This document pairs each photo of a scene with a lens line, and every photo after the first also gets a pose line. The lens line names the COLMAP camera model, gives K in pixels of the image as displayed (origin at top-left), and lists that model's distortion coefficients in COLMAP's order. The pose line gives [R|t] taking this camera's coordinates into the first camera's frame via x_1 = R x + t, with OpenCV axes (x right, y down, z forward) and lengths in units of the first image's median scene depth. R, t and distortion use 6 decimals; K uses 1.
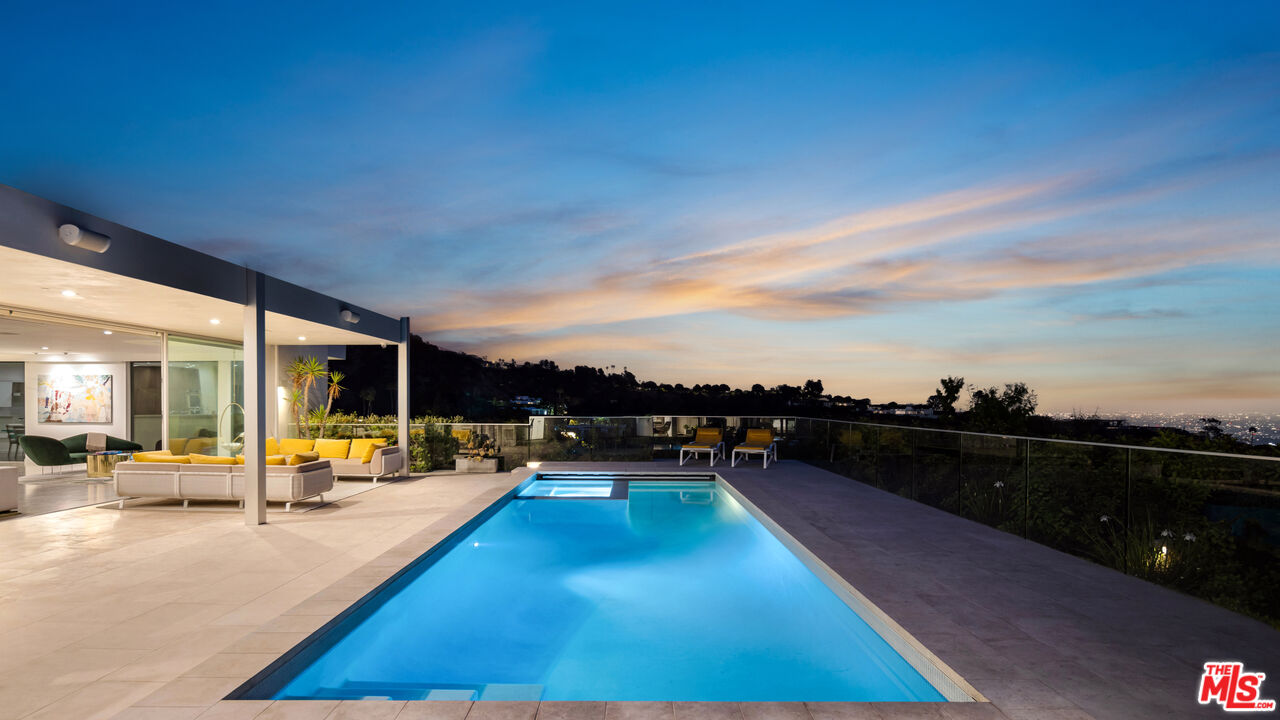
lens RADIAL K [[648.9, 0, 645.2], [0, 648.9, 407.7], [0, 0, 1]] dist [0.000335, -0.000227]
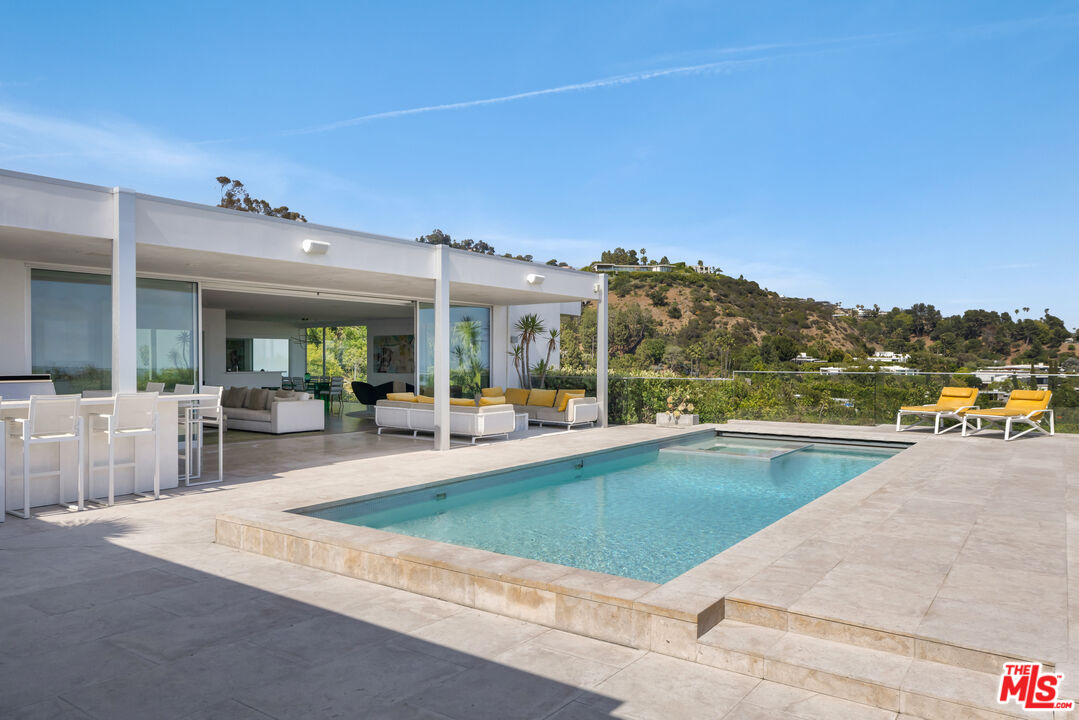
lens RADIAL K [[790.5, 0, 536.5], [0, 790.5, 360.5], [0, 0, 1]] dist [0.005432, 0.000101]
pose [[0.806324, 0.000248, -0.591474, 0.252873], [-0.005266, 0.999963, -0.006760, 0.007370], [0.591451, 0.008565, 0.806295, -0.075287]]
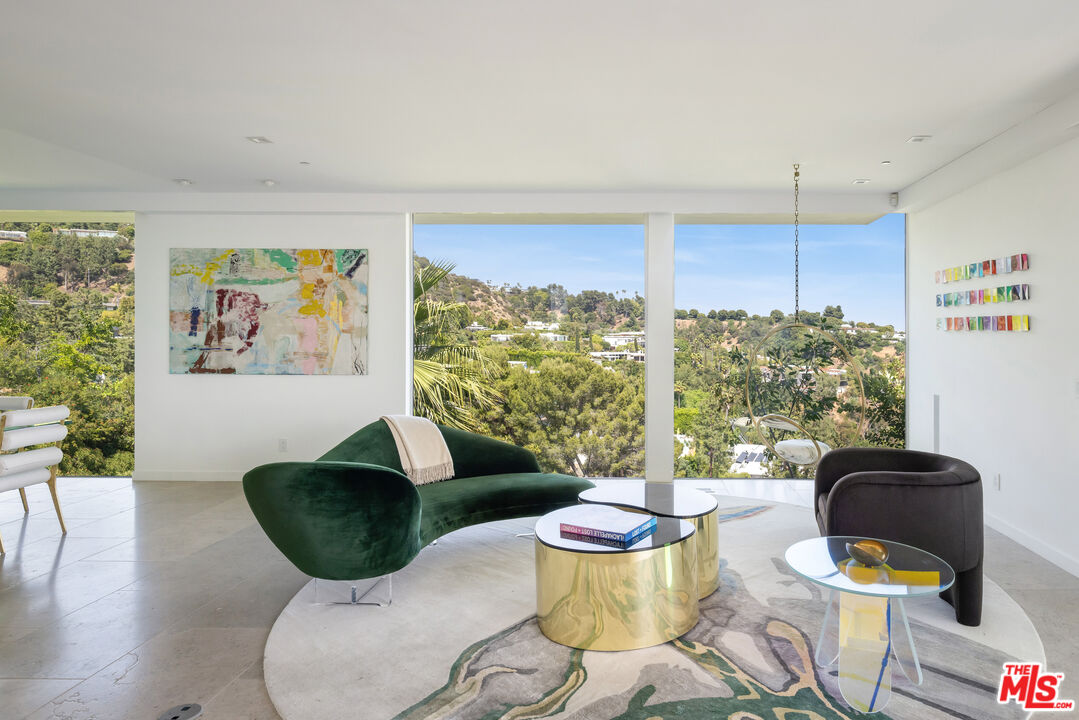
lens RADIAL K [[624.3, 0, 597.8], [0, 624.3, 331.4], [0, 0, 1]] dist [-0.001734, -0.001067]
pose [[0.999977, 0.002873, -0.006200, -0.679742], [-0.002899, 0.999987, -0.004148, -0.001153], [0.006188, 0.004166, 0.999972, 0.630503]]
